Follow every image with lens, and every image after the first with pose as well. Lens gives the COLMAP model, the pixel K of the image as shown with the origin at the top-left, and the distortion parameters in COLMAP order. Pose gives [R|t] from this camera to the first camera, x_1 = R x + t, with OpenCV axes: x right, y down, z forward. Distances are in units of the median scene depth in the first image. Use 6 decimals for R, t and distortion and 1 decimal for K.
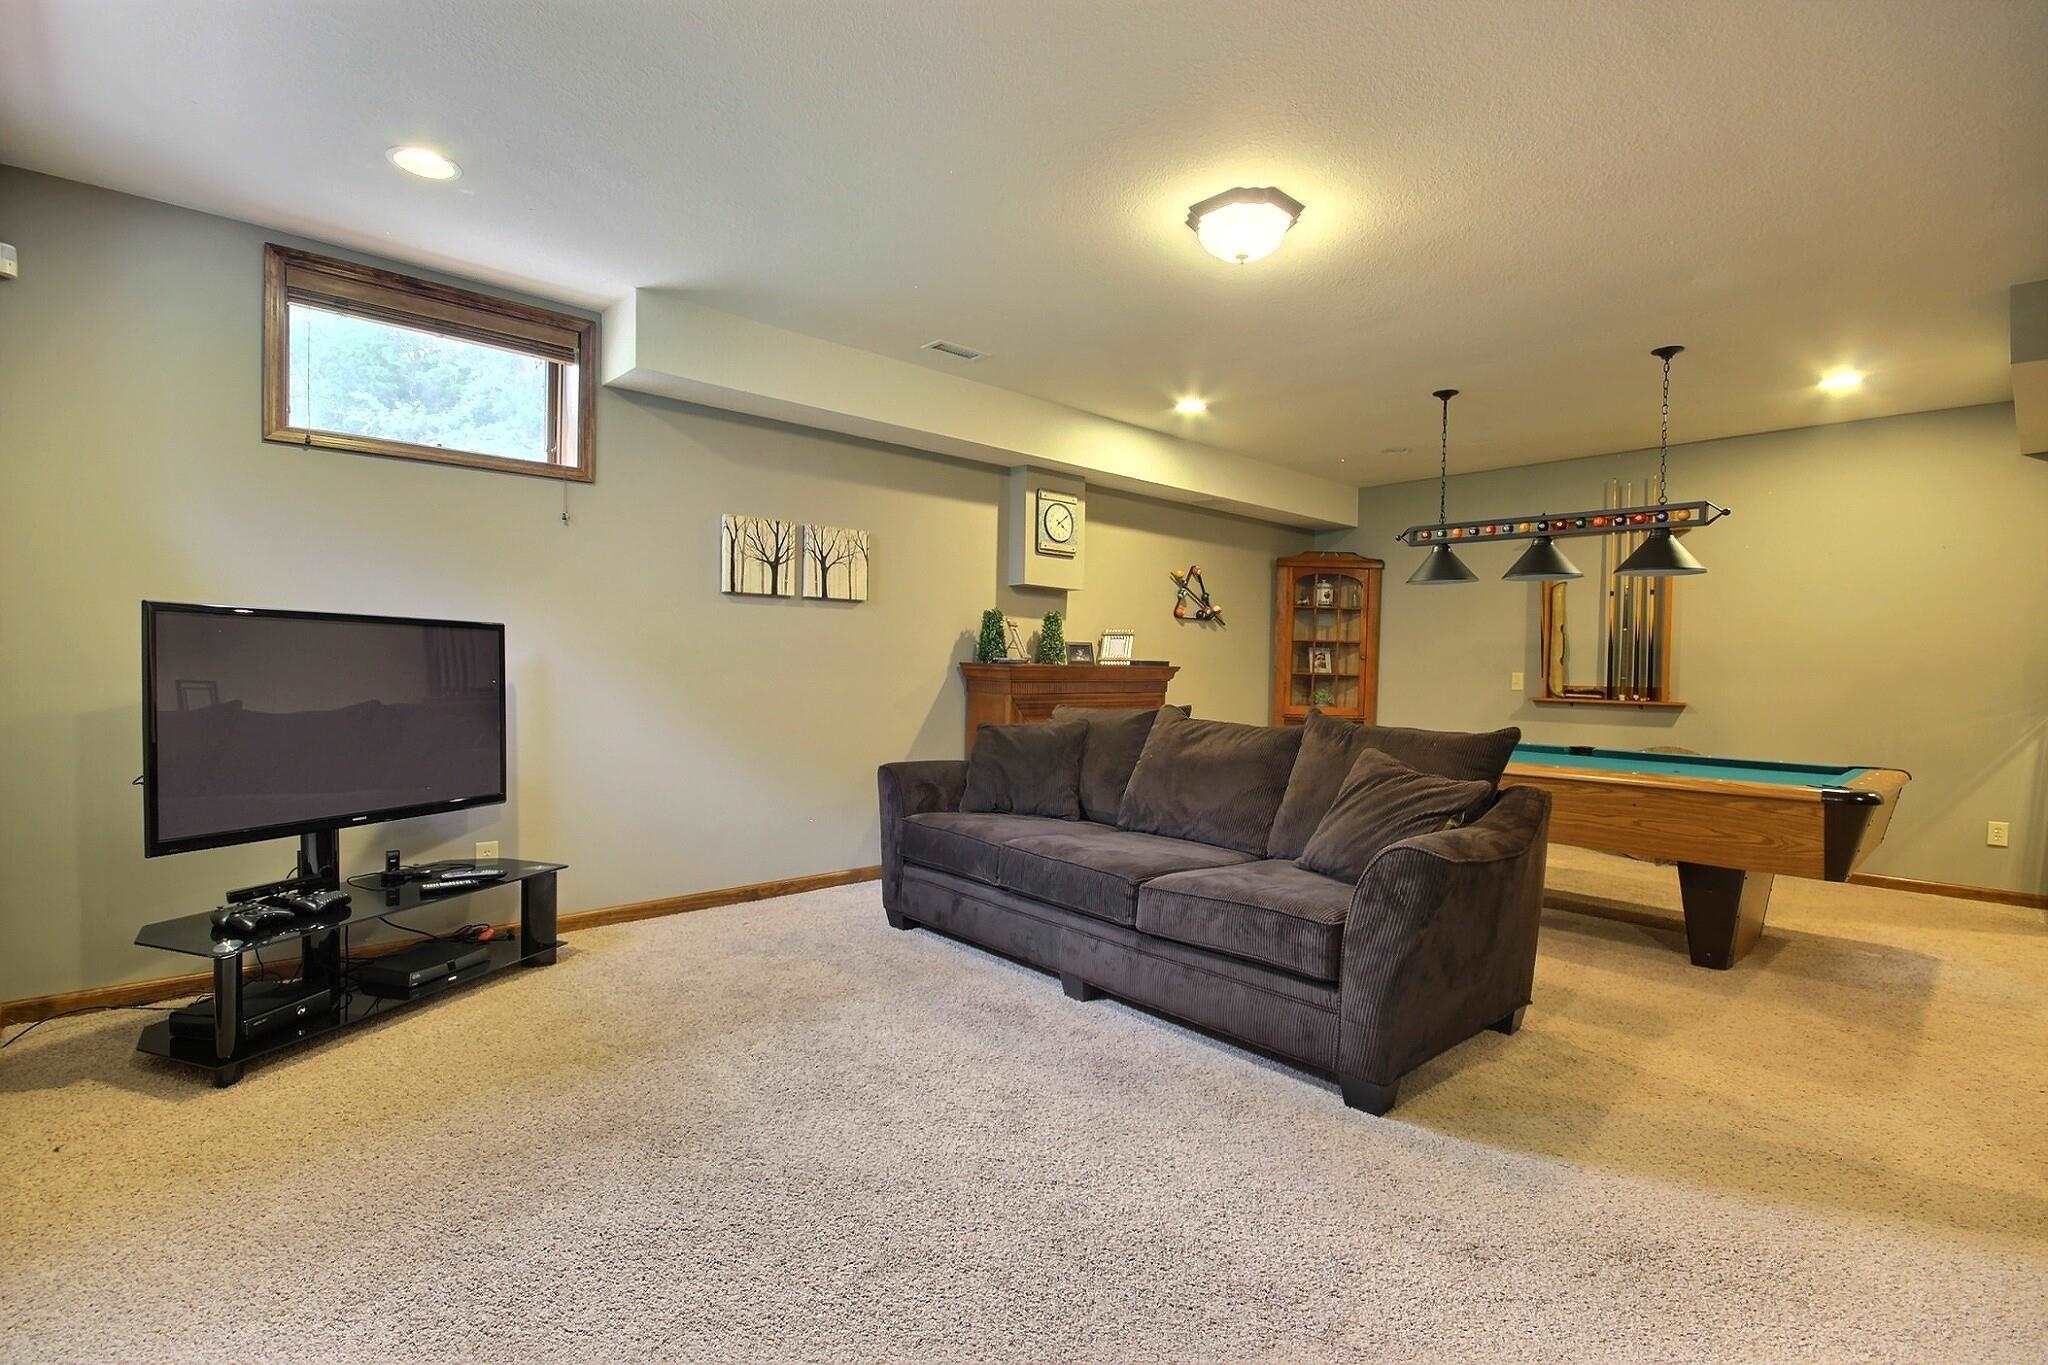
lens RADIAL K [[945.7, 0, 1024.8], [0, 945.7, 684.1], [0, 0, 1]] dist [-0.006737, 0.001058]
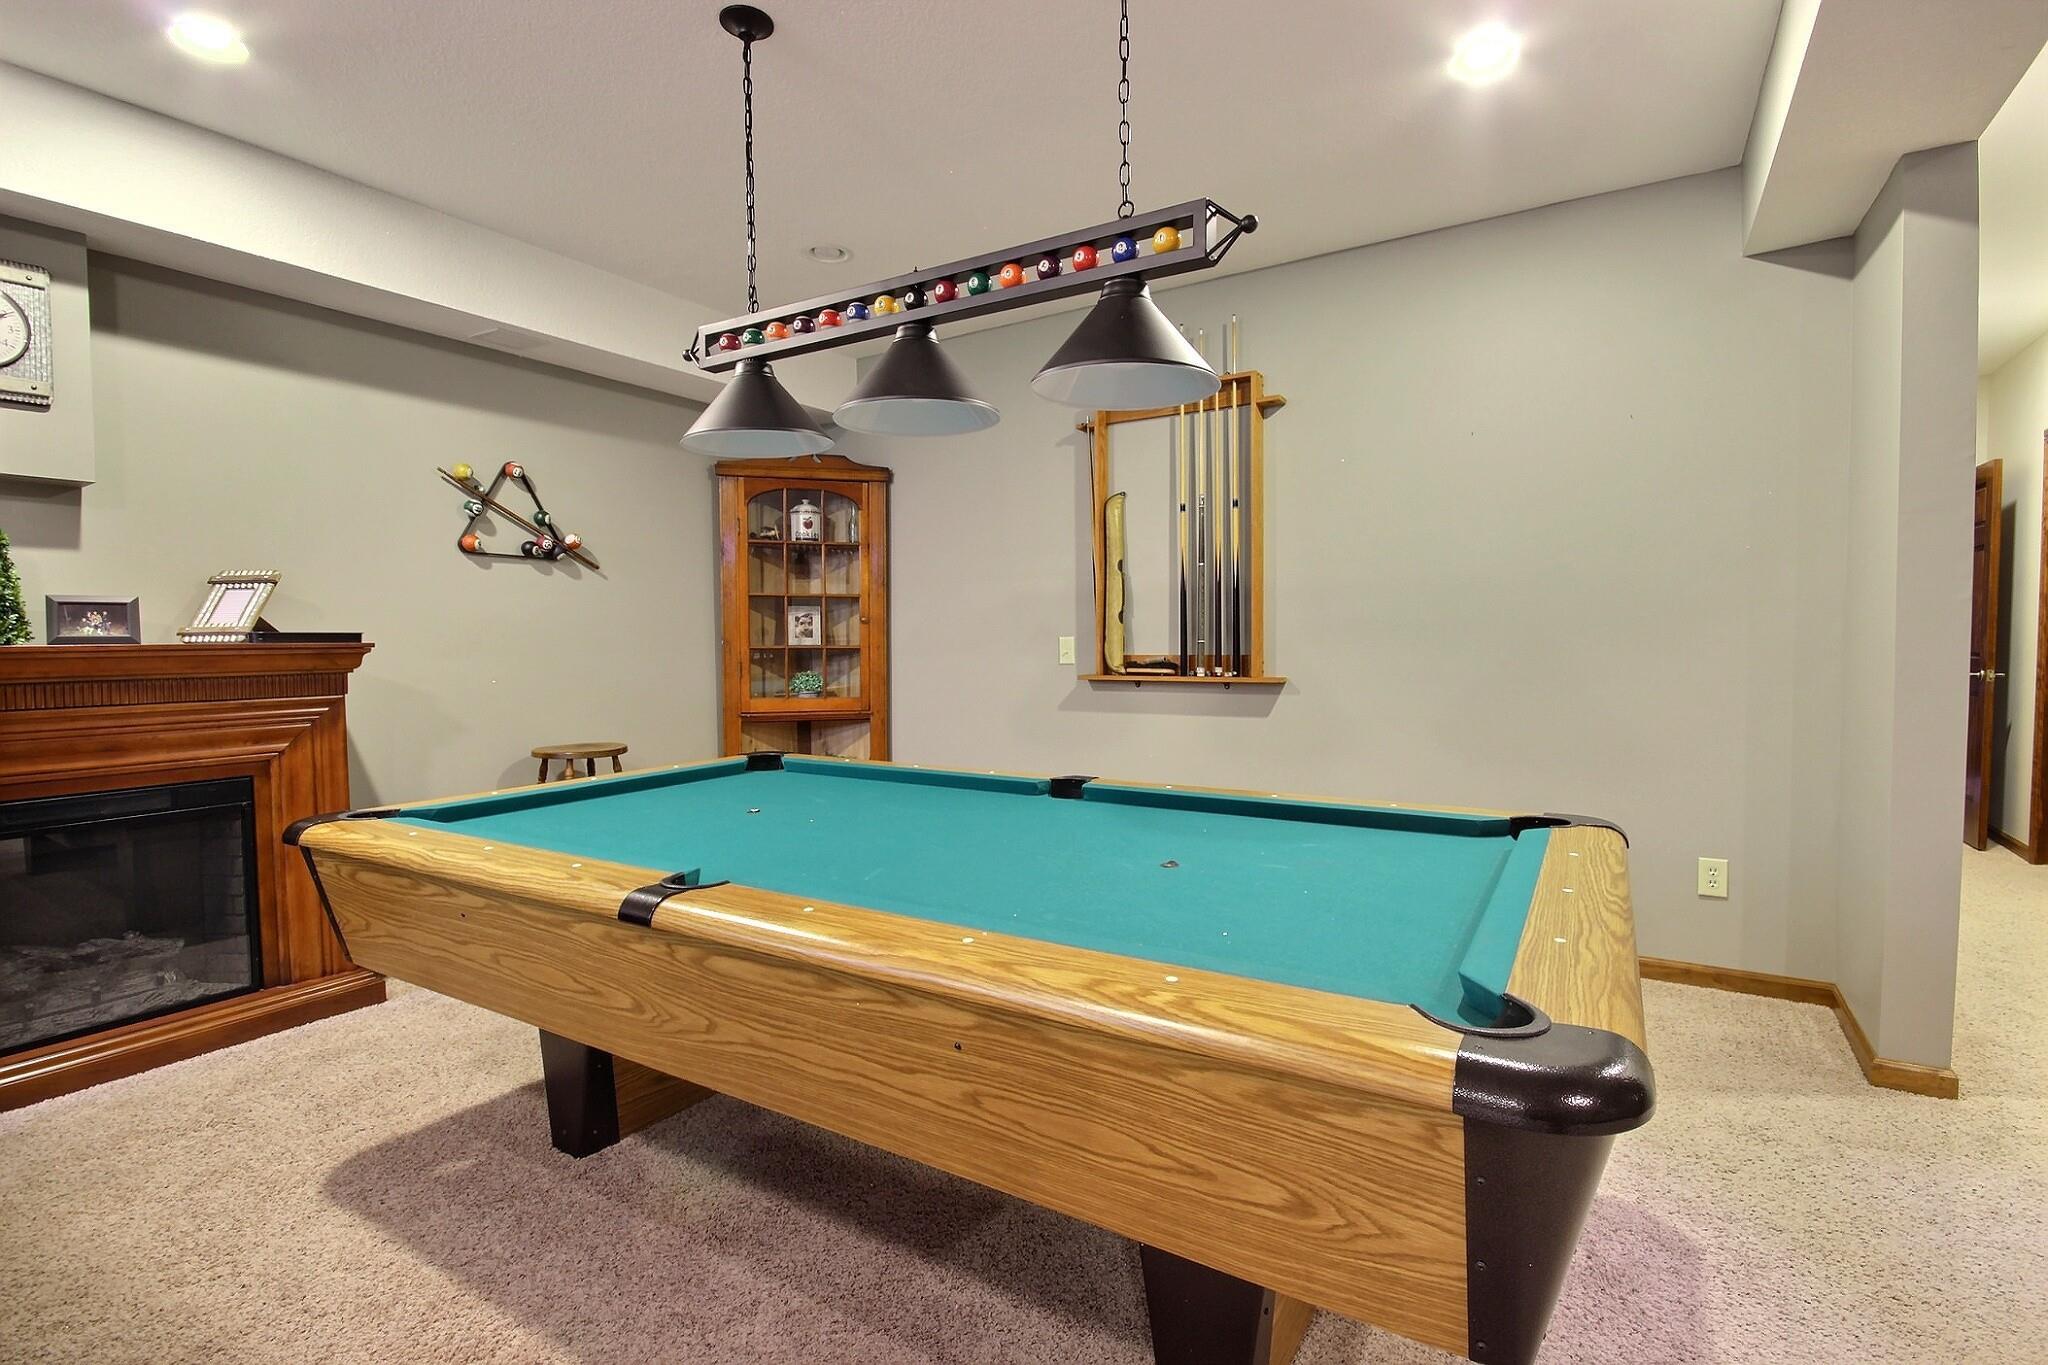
lens RADIAL K [[945.7, 0, 1025.1], [0, 945.7, 681.1], [0, 0, 1]] dist [-0.006737, 0.001058]
pose [[0.966038, -0.038419, 0.255528, 0.340173], [0.031914, 0.999054, 0.029556, -0.001988], [-0.256421, -0.020398, 0.966350, 0.396737]]
